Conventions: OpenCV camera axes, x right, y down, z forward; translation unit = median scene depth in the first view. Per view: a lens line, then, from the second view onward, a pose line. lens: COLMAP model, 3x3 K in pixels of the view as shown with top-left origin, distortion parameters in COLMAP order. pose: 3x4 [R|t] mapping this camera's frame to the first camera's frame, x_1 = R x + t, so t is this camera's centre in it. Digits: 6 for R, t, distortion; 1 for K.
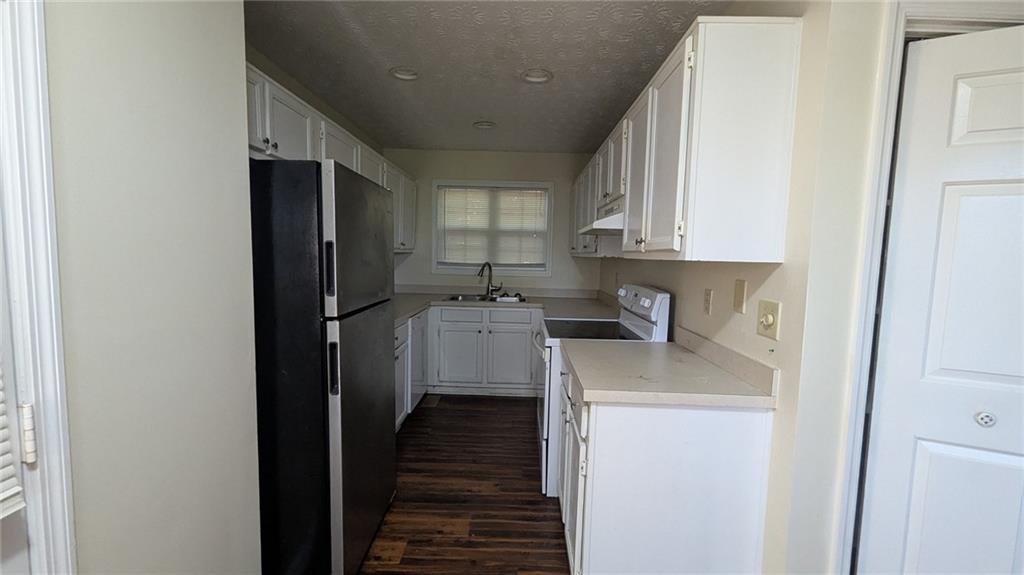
lens RADIAL K [[423.2, 0, 512.1], [0, 423.2, 289.9], [0, 0, 1]] dist [0.001965, -0.000137]
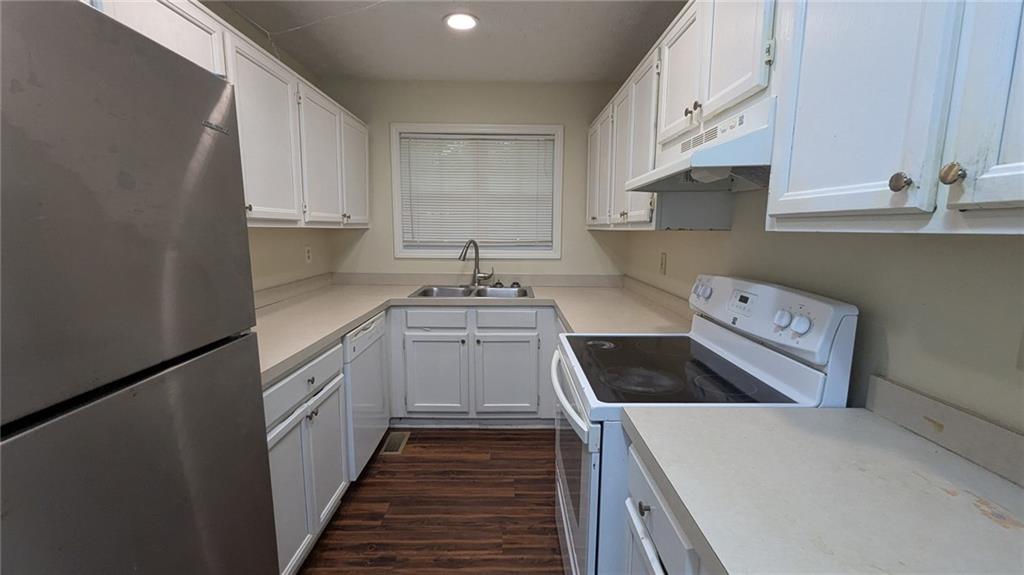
lens RADIAL K [[423.2, 0, 512.1], [0, 423.2, 289.9], [0, 0, 1]] dist [0.001965, -0.000137]
pose [[0.999536, -0.021063, 0.022003, -0.009739], [0.019722, 0.998035, 0.059480, -0.025101], [-0.023213, -0.059019, 0.997987, 0.306789]]
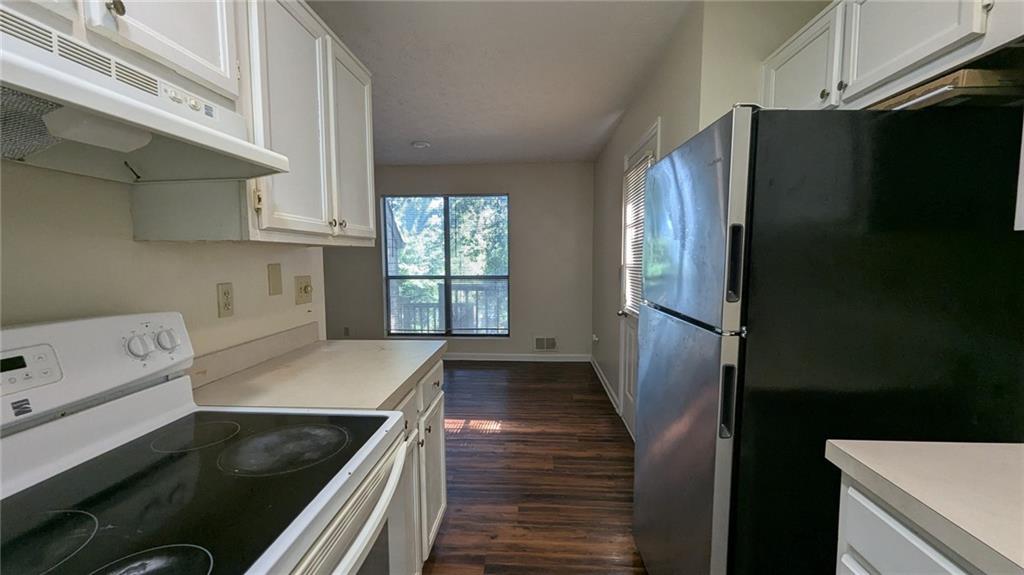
lens RADIAL K [[423.2, 0, 512.1], [0, 423.2, 289.9], [0, 0, 1]] dist [0.001965, -0.000137]
pose [[-0.998972, -0.023561, 0.038733, -0.034026], [-0.016797, 0.985897, 0.166507, -0.059071], [-0.042109, 0.165685, -0.985279, 0.825985]]
